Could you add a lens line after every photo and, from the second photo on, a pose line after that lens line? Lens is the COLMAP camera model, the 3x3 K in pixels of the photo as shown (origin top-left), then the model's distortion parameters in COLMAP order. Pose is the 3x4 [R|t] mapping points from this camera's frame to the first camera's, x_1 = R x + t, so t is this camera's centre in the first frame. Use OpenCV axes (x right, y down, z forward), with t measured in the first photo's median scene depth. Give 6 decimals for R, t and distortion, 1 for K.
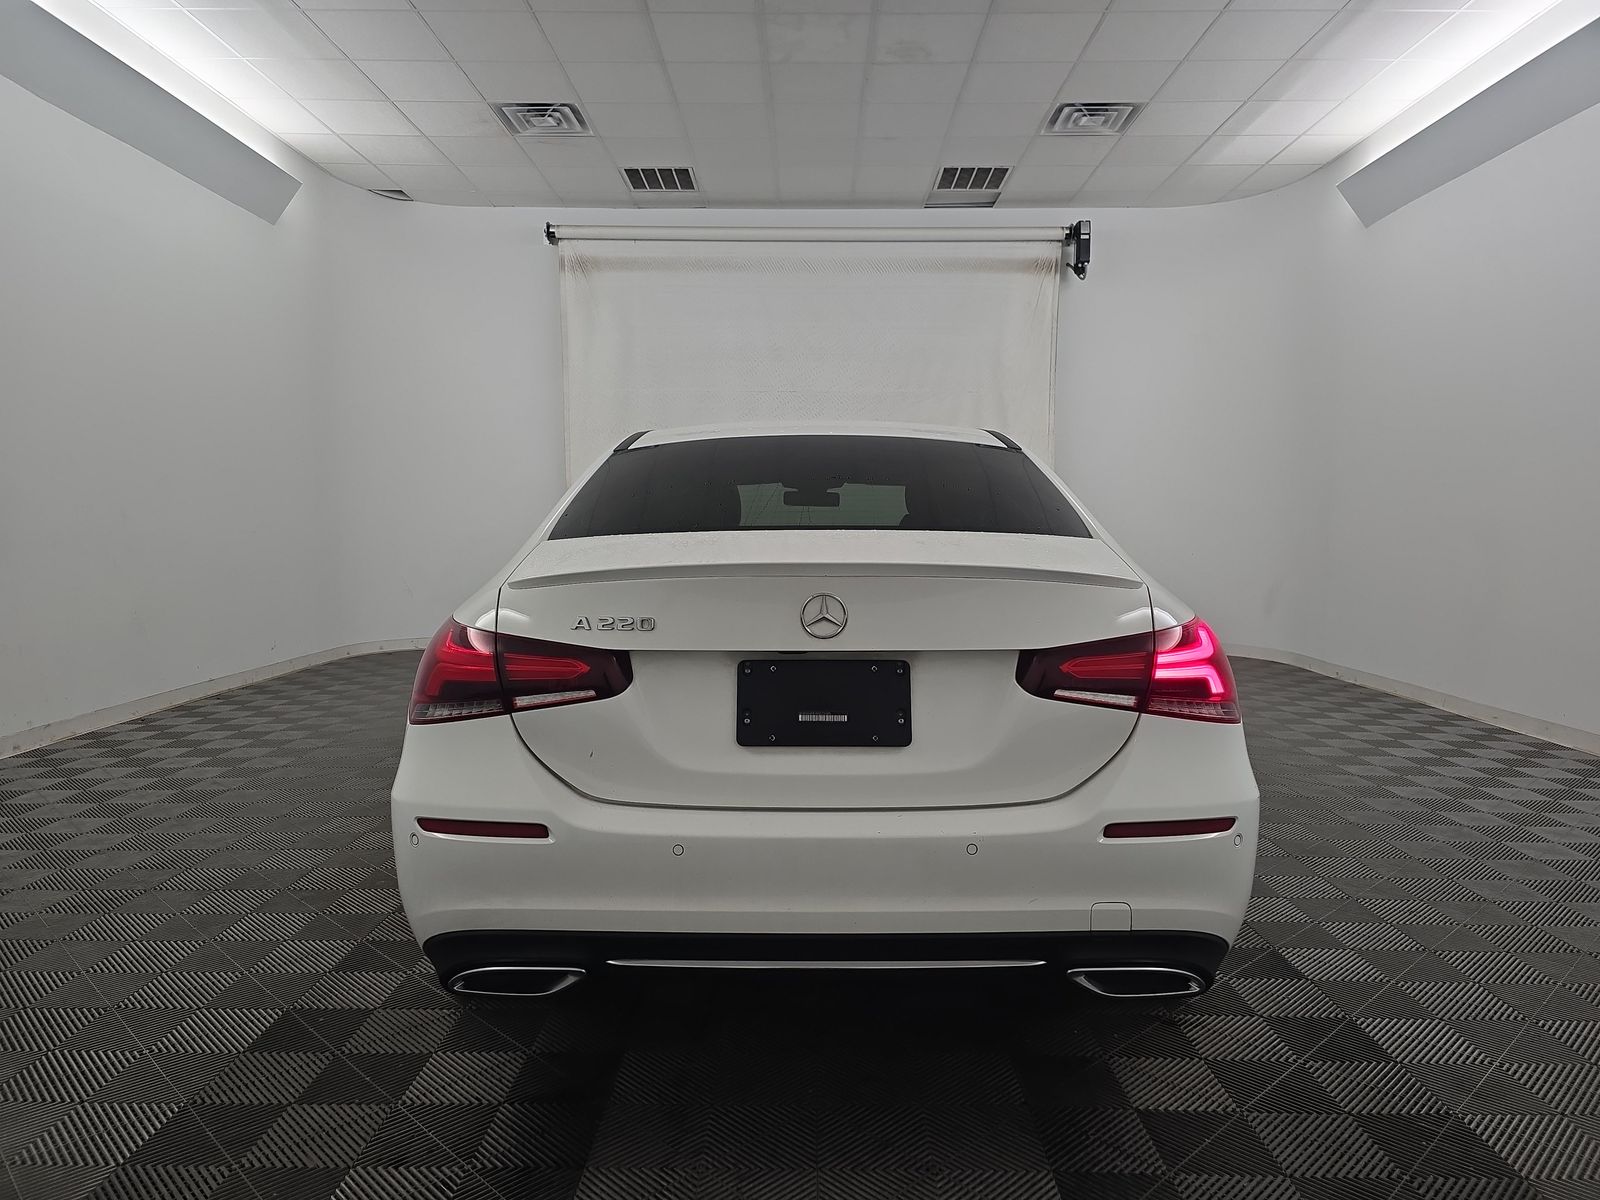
lens RADIAL K [[1086.3, 0, 795.0], [0, 1086.3, 542.1], [0, 0, 1]] dist [0.007041, 0.003292]
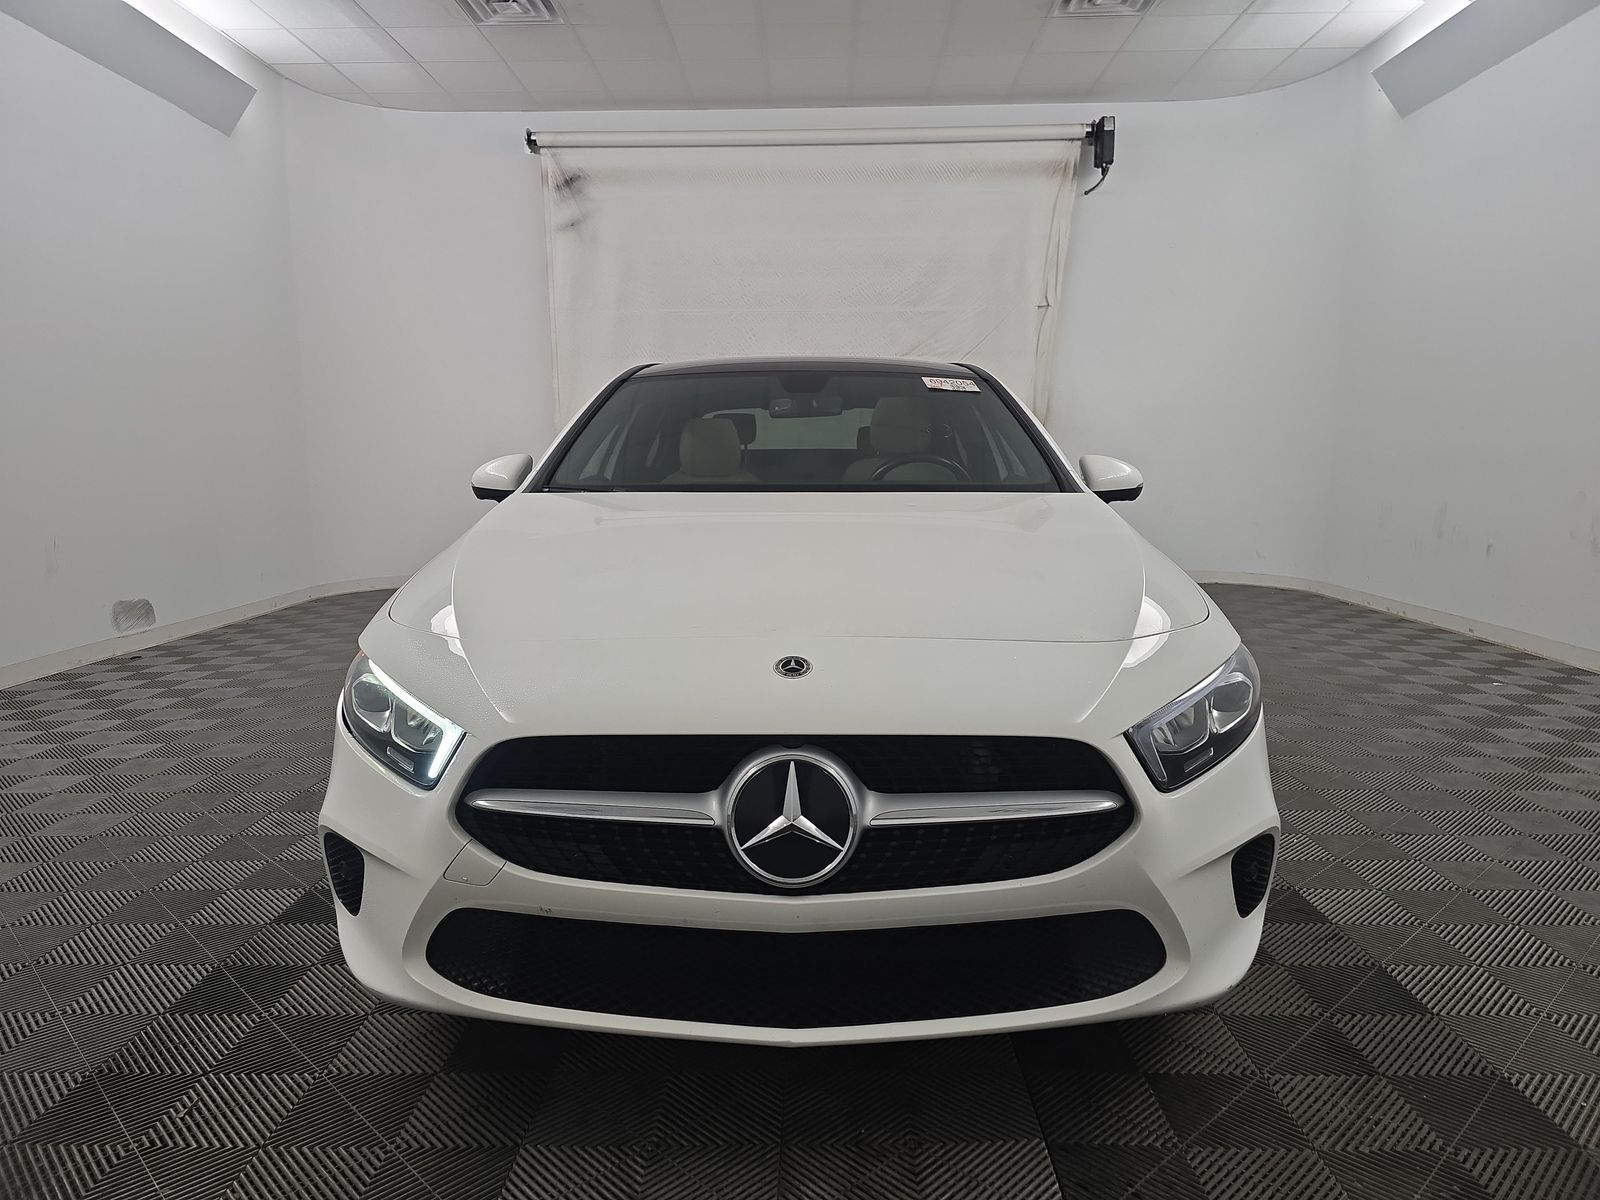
lens RADIAL K [[1078.5, 0, 800.0], [0, 1078.5, 600.0], [0, 0, 1]] dist [-0.001774, -0.000189]
pose [[0.999936, -0.010741, -0.003521, 0.034507], [0.011061, 0.993937, 0.109397, 0.031930], [0.002325, -0.109429, 0.993992, 0.148340]]
